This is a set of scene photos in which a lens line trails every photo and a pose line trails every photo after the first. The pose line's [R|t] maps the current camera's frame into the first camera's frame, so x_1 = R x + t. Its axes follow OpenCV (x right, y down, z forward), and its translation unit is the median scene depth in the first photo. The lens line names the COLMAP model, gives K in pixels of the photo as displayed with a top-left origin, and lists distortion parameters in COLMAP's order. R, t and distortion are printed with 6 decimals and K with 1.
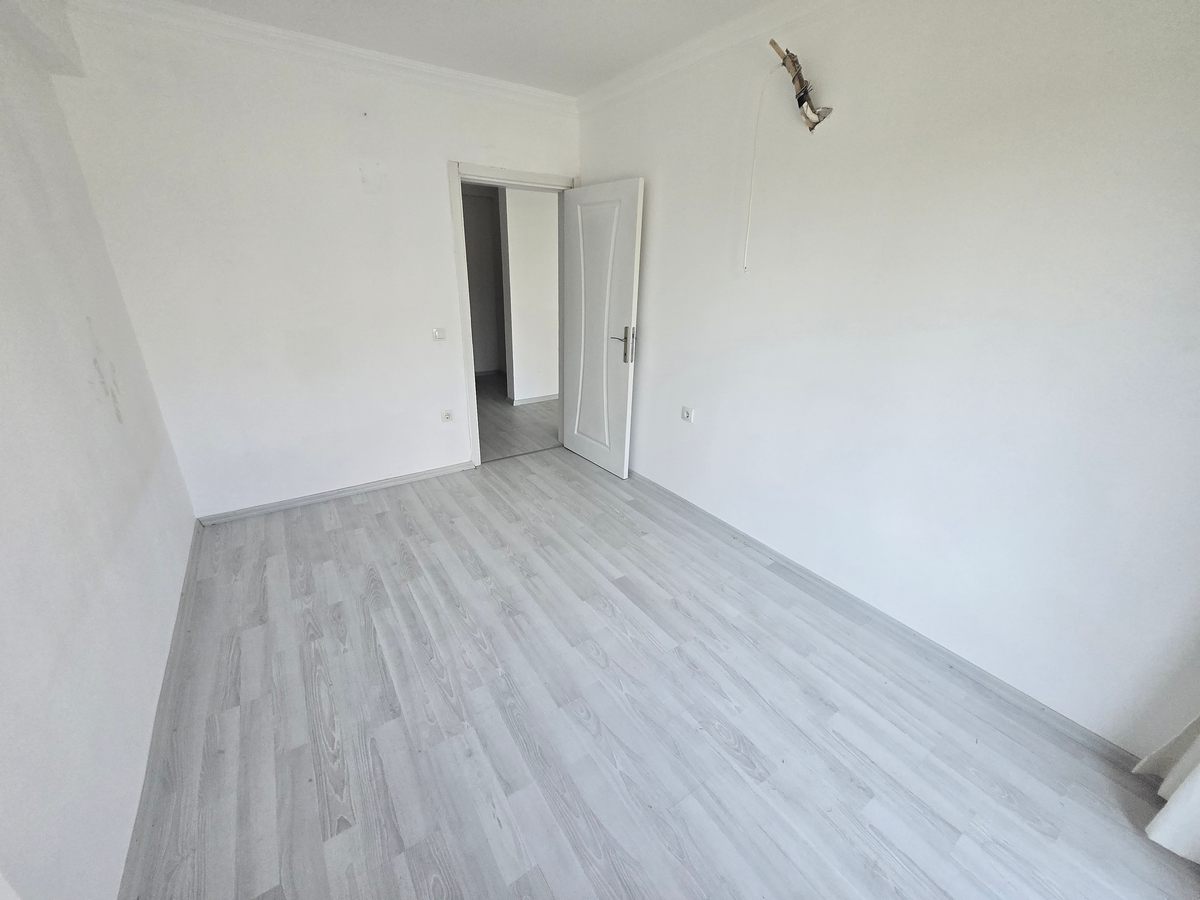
lens RADIAL K [[470.4, 0, 589.8], [0, 470.4, 447.0], [0, 0, 1]] dist [0.003502, -0.002505]
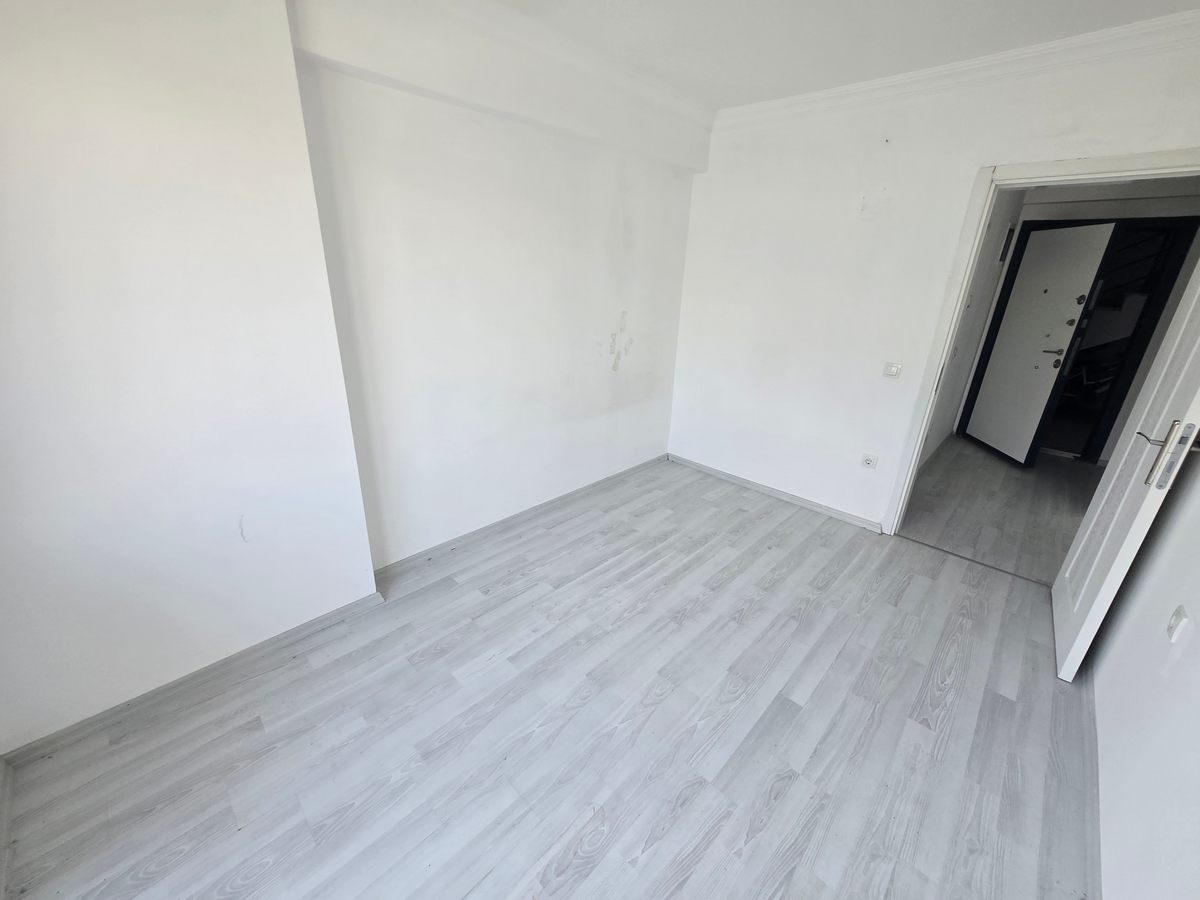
lens RADIAL K [[470.4, 0, 589.8], [0, 470.4, 447.0], [0, 0, 1]] dist [0.003502, -0.002505]
pose [[0.205543, 0.327121, -0.922358, 0.580145], [-0.384318, 0.893748, 0.231331, -0.137999], [0.900029, 0.306930, 0.309422, 0.370907]]
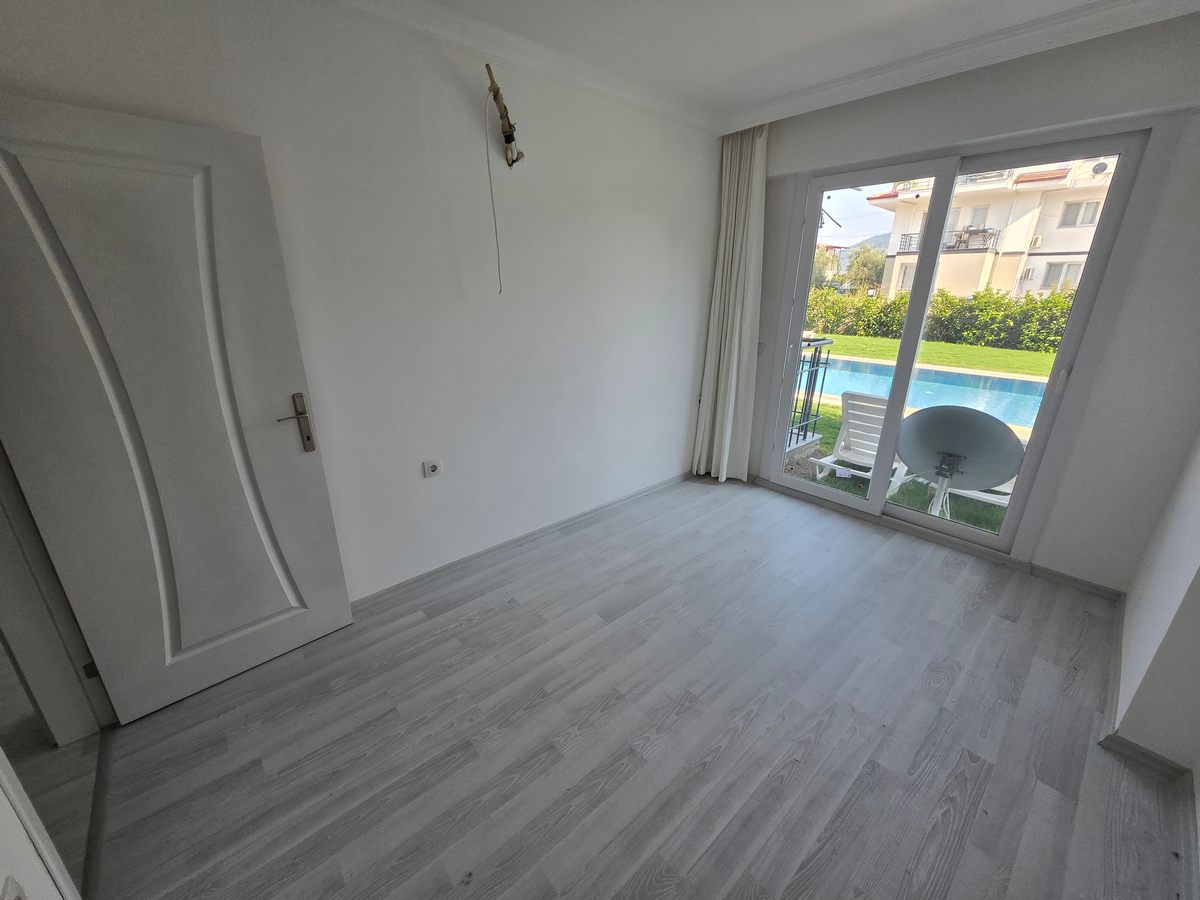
lens RADIAL K [[470.4, 0, 589.8], [0, 470.4, 447.0], [0, 0, 1]] dist [0.003502, -0.002505]
pose [[-0.123805, -0.345930, 0.930056, -0.721172], [0.359121, 0.858115, 0.366976, -0.382245], [-0.925043, 0.379436, 0.017992, 0.917521]]
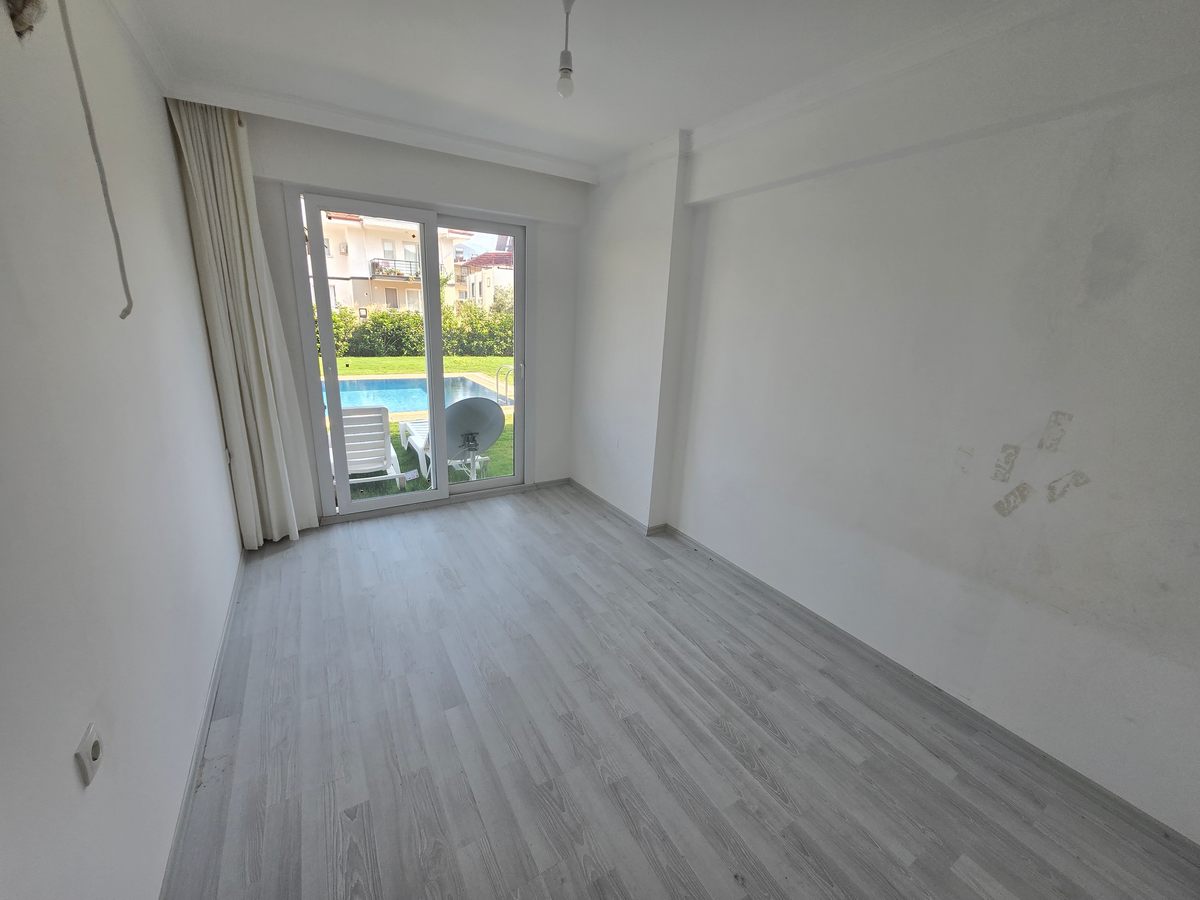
lens RADIAL K [[470.4, 0, 589.8], [0, 470.4, 447.0], [0, 0, 1]] dist [0.003502, -0.002505]
pose [[-0.996438, -0.076694, 0.035058, -0.162833], [-0.039826, 0.794454, 0.606017, -0.565528], [-0.074330, 0.602462, -0.794679, 1.404412]]
